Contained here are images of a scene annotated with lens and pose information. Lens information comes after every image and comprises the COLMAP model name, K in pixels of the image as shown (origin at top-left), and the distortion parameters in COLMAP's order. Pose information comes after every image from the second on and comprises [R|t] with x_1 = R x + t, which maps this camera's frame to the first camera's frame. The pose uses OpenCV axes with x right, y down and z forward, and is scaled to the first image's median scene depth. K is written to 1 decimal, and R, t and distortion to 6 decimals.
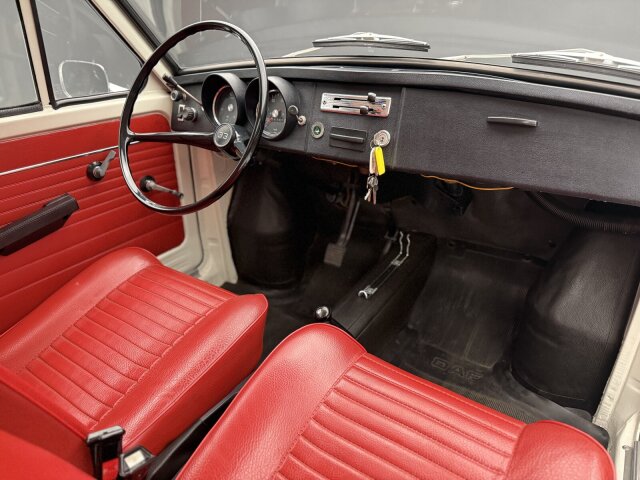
lens RADIAL K [[439.5, 0, 320.0], [0, 439.5, 240.0], [0, 0, 1]] dist [0.022880, -0.000274]
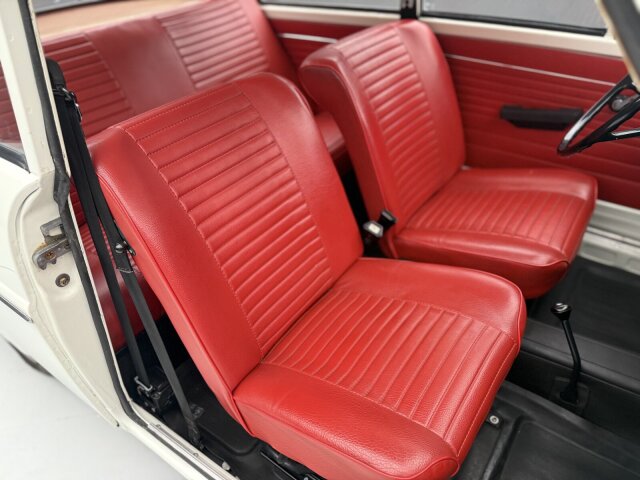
lens RADIAL K [[476.0, 0, 320.0], [0, 476.0, 240.0], [0, 0, 1]] dist [0.001485, 0.000514]
pose [[0.011810, 0.615576, -0.787989, 0.594269], [-0.439584, 0.711007, 0.548850, -0.232579], [0.898124, 0.339905, 0.278994, 0.123666]]
